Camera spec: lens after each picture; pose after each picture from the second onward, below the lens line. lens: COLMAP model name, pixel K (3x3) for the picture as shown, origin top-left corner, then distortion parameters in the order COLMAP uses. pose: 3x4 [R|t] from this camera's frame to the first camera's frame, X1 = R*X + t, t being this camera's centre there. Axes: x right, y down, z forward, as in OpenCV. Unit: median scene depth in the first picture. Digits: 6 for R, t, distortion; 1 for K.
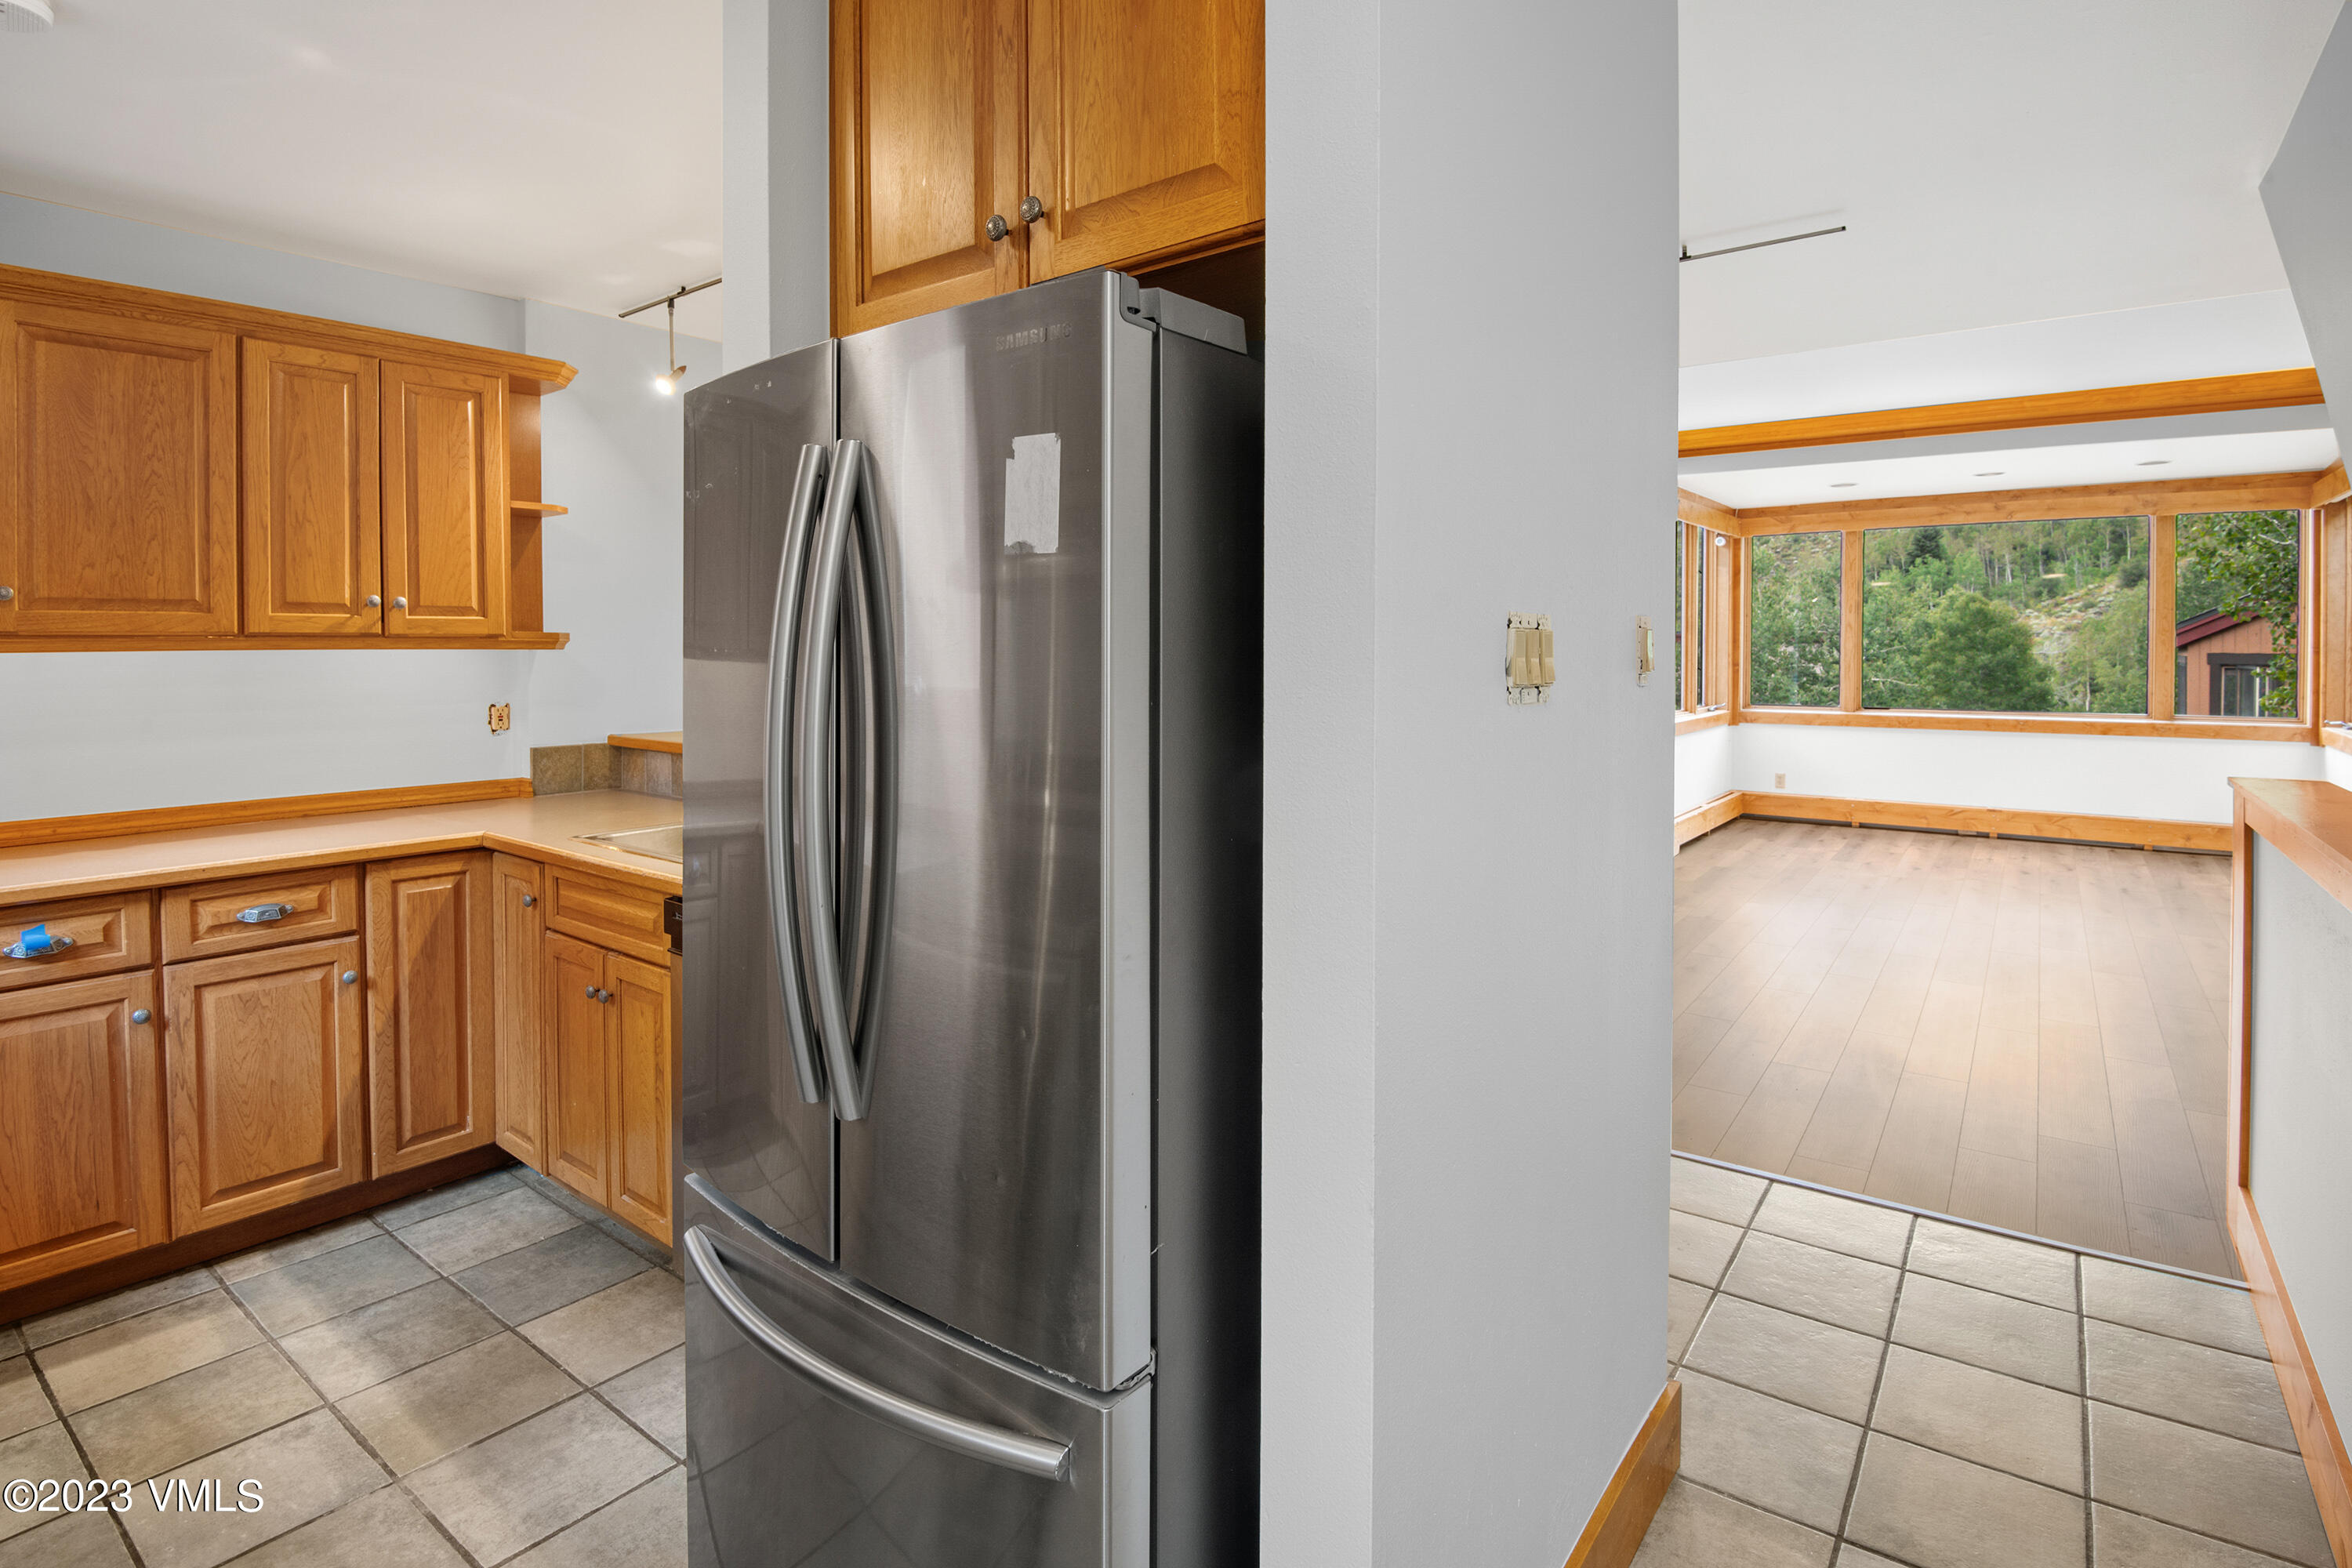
lens RADIAL K [[1139.8, 0, 1189.3], [0, 1139.8, 680.1], [0, 0, 1]] dist [0.000980, -0.022138]
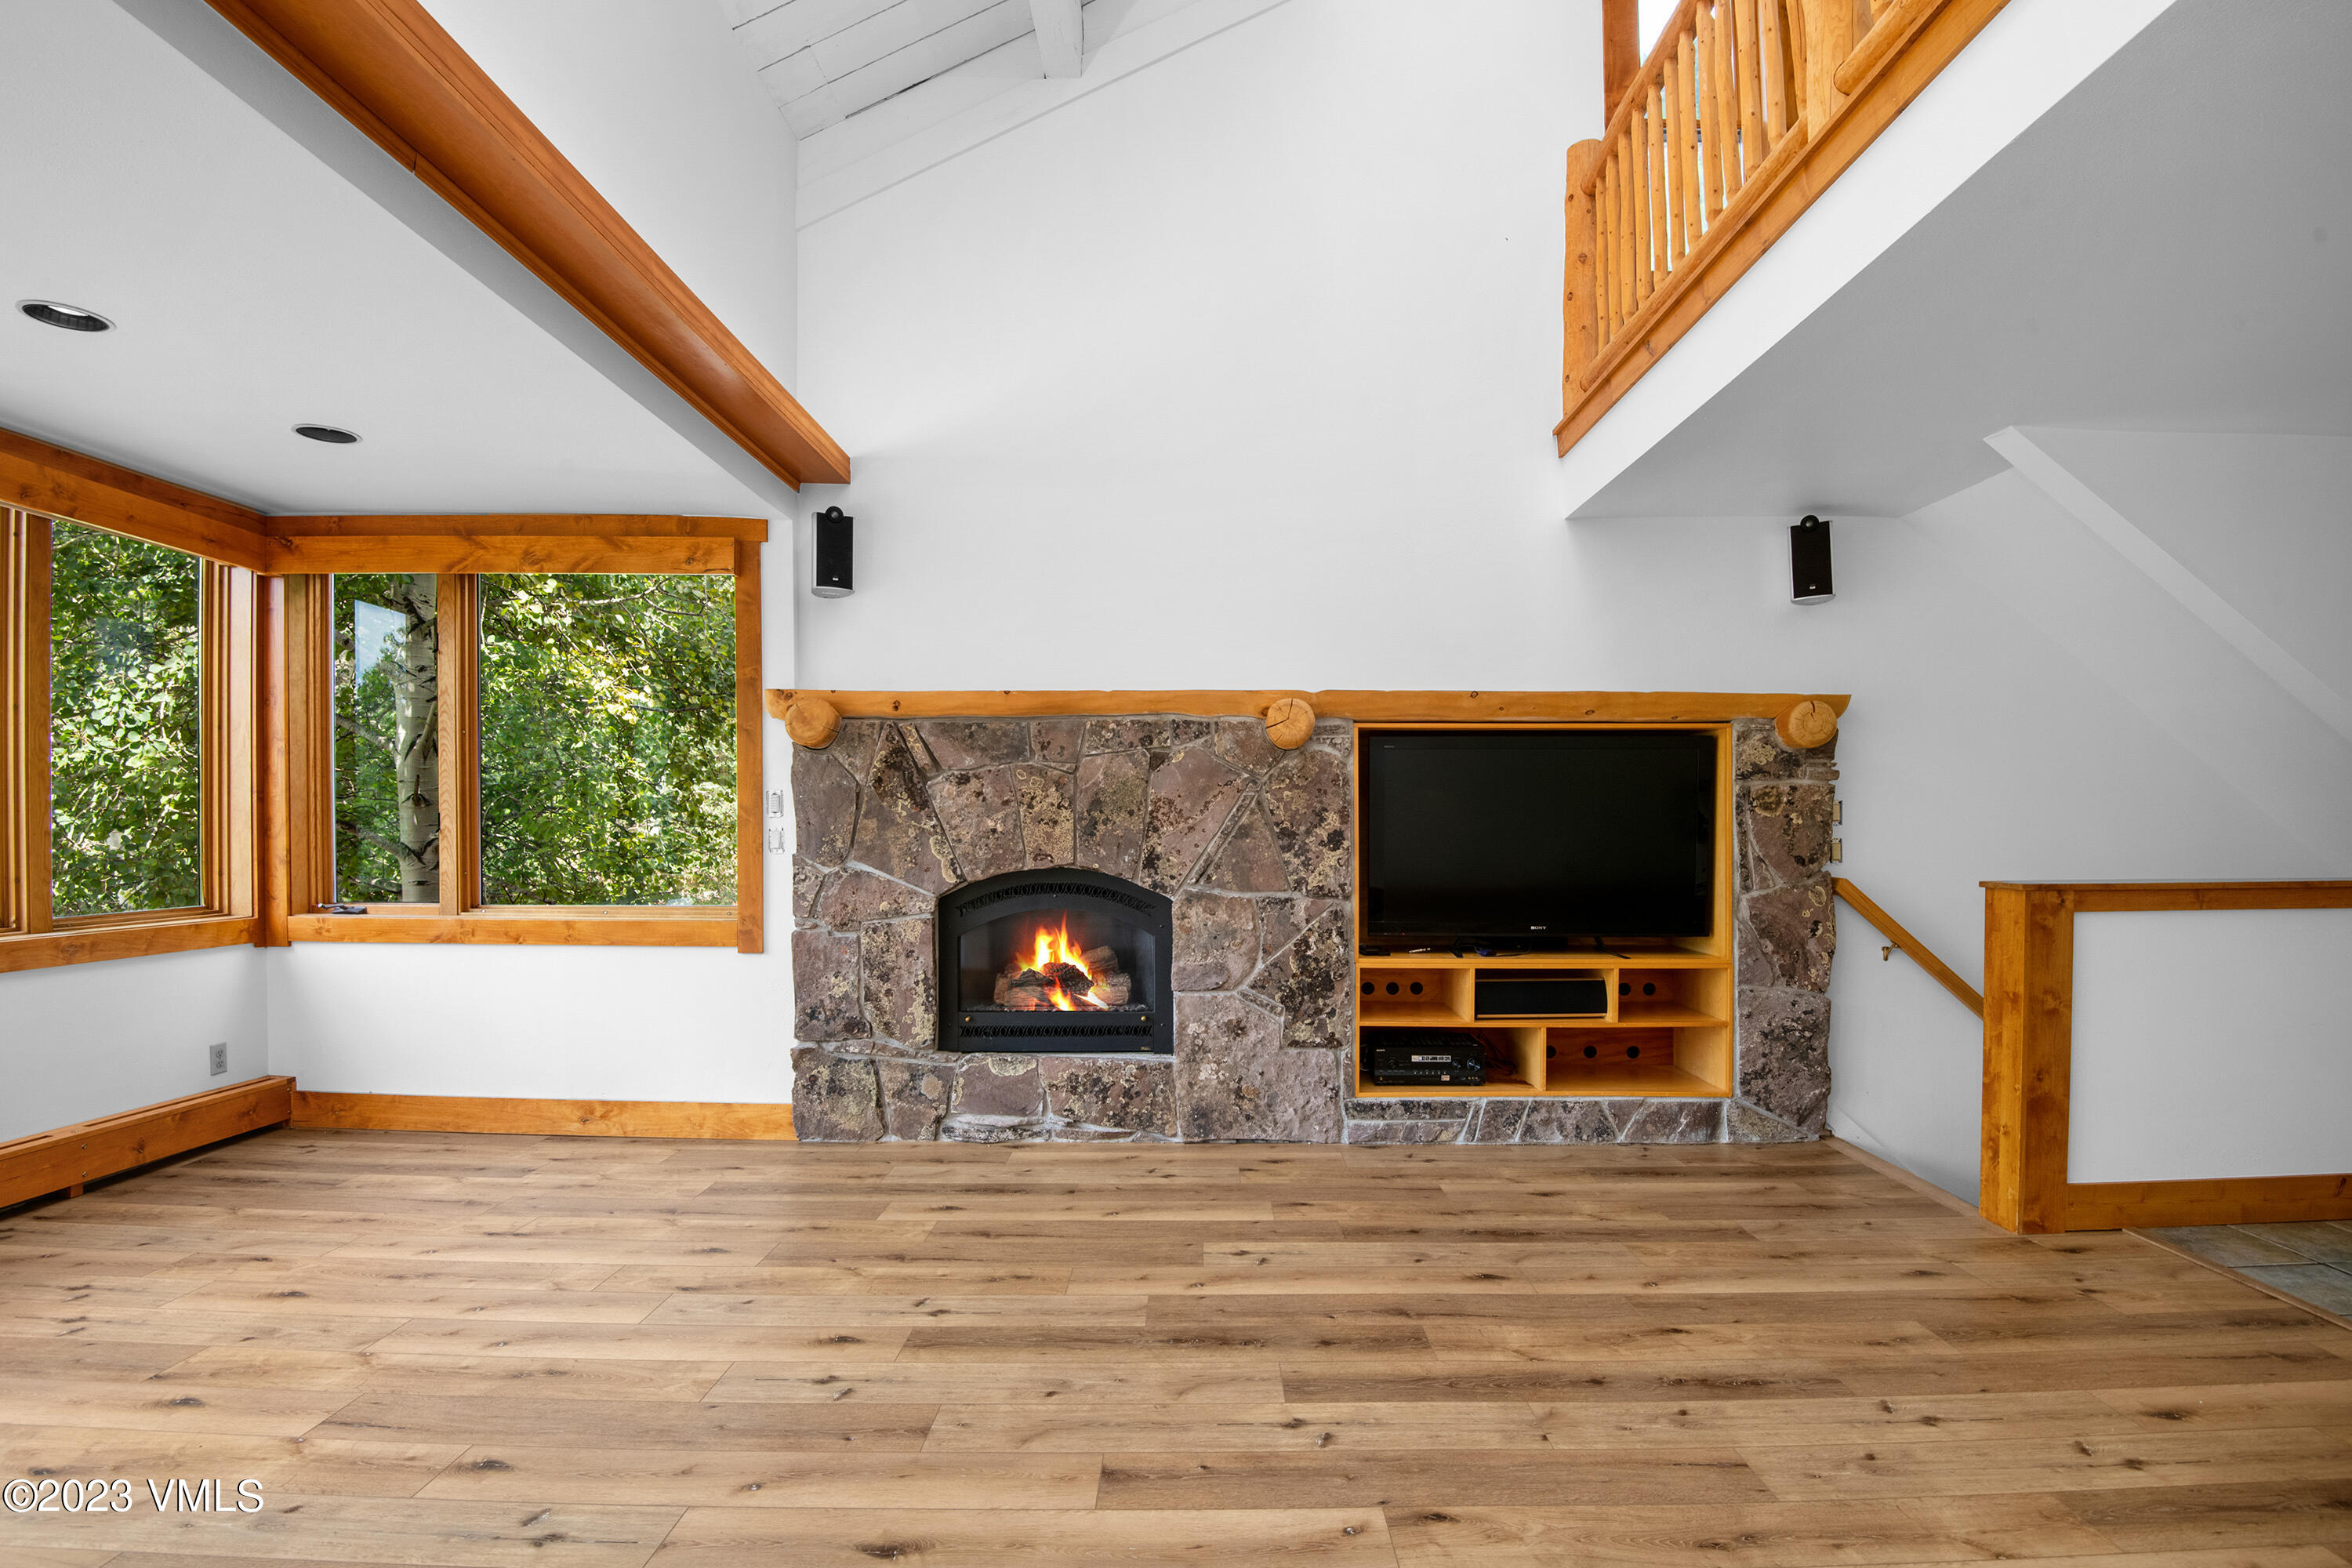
lens RADIAL K [[1105.2, 0, 1207.8], [0, 1105.2, 818.4], [0, 0, 1]] dist [0.000631, -0.025708]
pose [[-0.605107, 0.008310, 0.796101, 0.158016], [0.024436, 0.999668, 0.008139, -0.005407], [-0.795769, 0.024378, -0.605109, 0.789495]]
